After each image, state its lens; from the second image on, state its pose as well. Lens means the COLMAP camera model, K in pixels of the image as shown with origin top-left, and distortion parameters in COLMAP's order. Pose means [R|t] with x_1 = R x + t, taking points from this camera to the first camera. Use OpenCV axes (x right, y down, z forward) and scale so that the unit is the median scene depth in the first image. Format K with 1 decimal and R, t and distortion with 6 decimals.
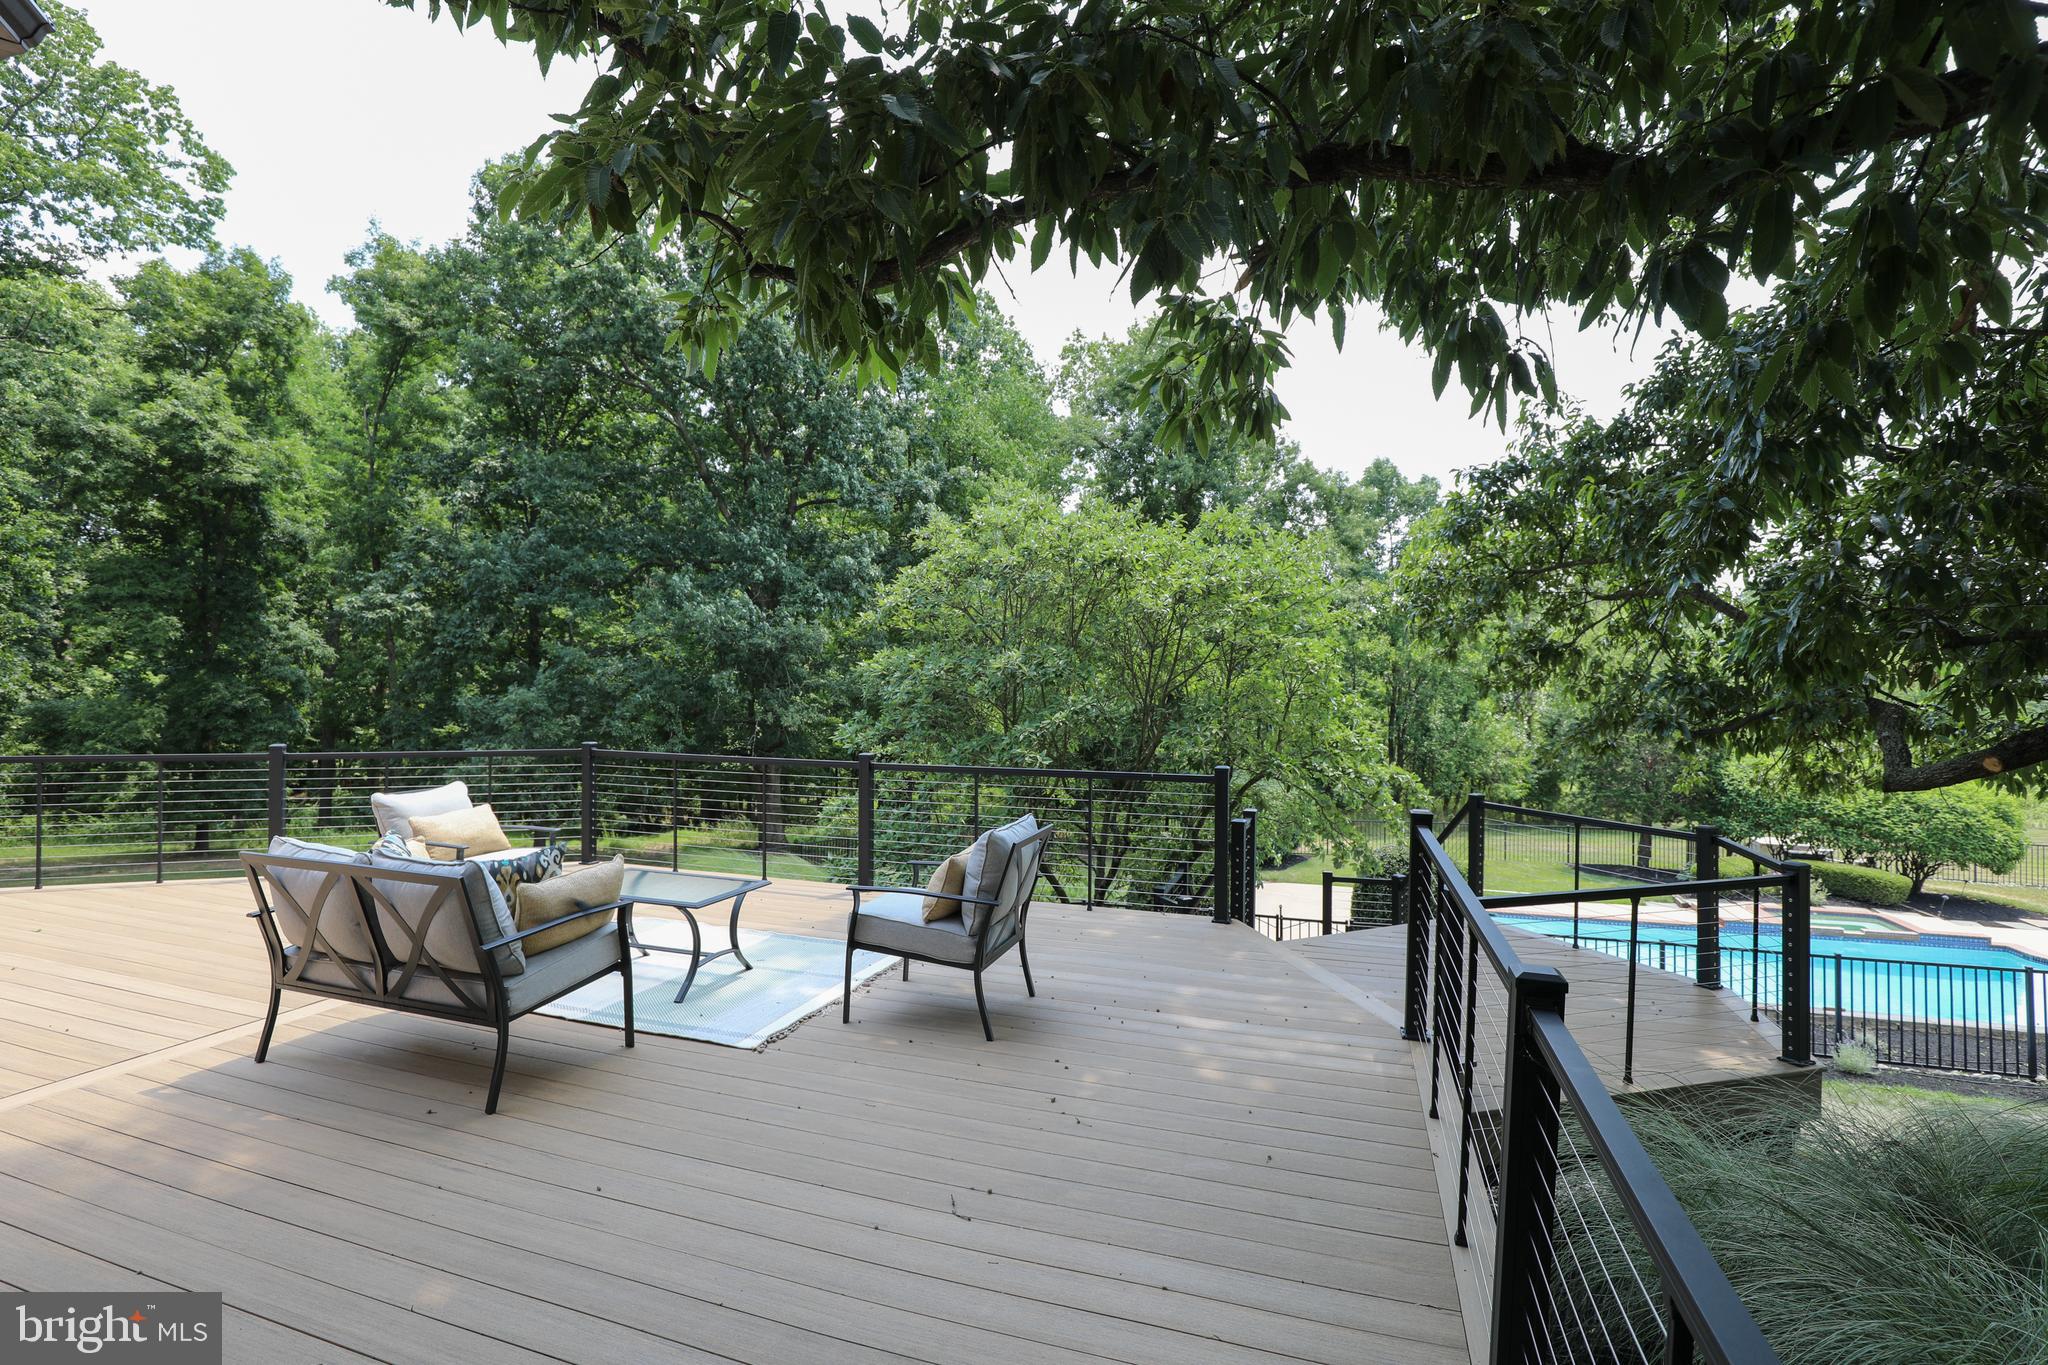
lens RADIAL K [[937.0, 0, 1024.0], [0, 937.0, 682.5], [0, 0, 1]] dist [-0.041833, 0.007631]
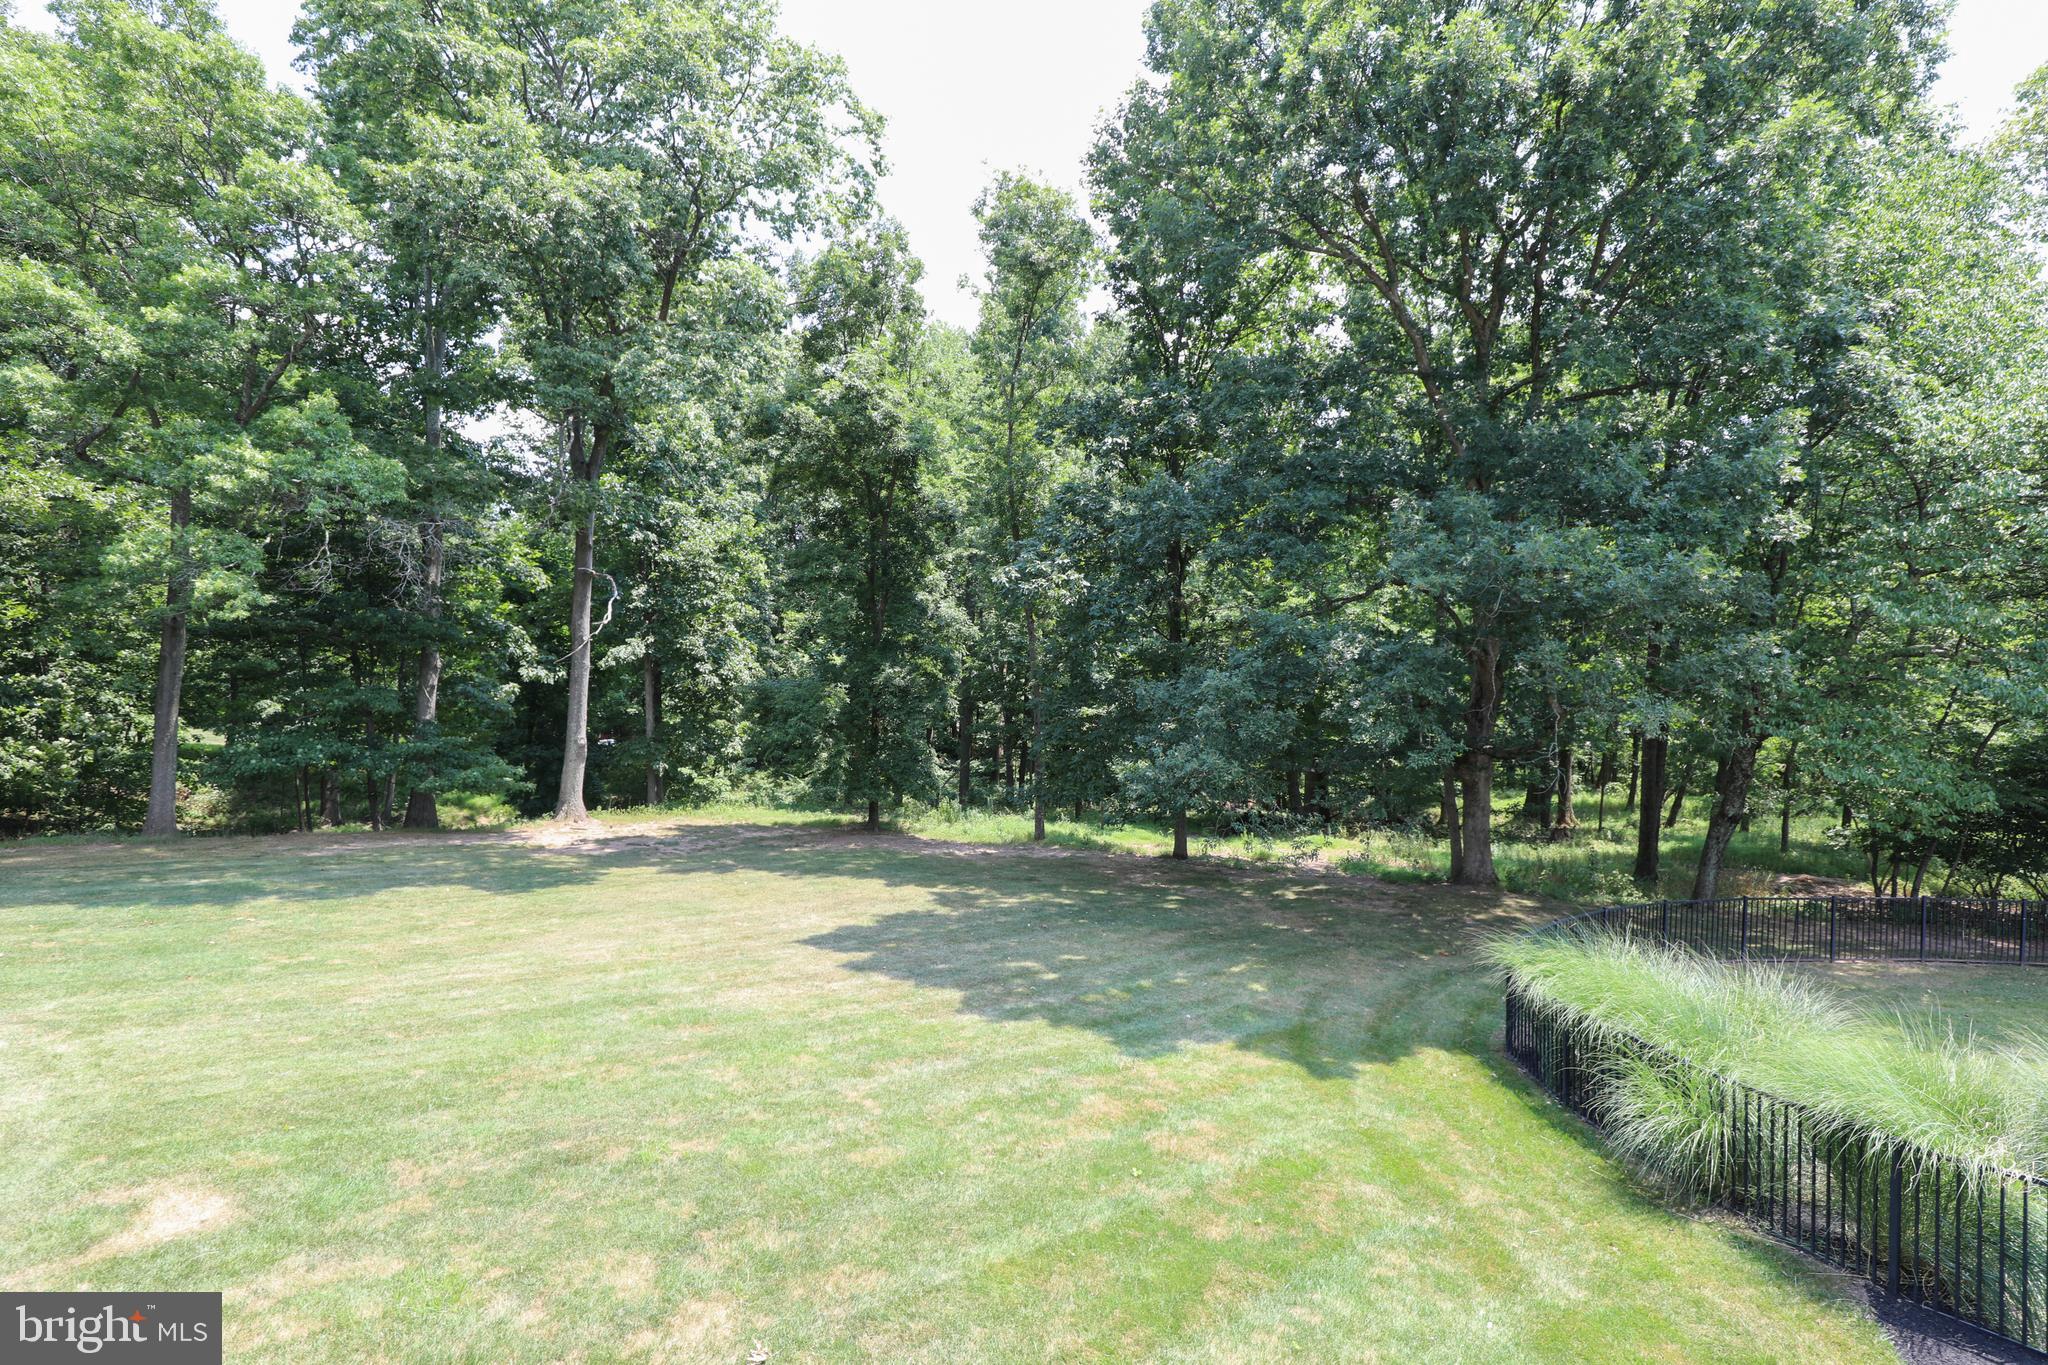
lens RADIAL K [[936.4, 0, 1025.7], [0, 936.4, 675.6], [0, 0, 1]] dist [-0.042070, 0.009747]
pose [[0.842323, 0.004338, -0.538955, -0.233664], [0.007345, 0.999782, 0.019525, -0.005773], [0.538923, -0.020405, 0.842108, 0.249749]]
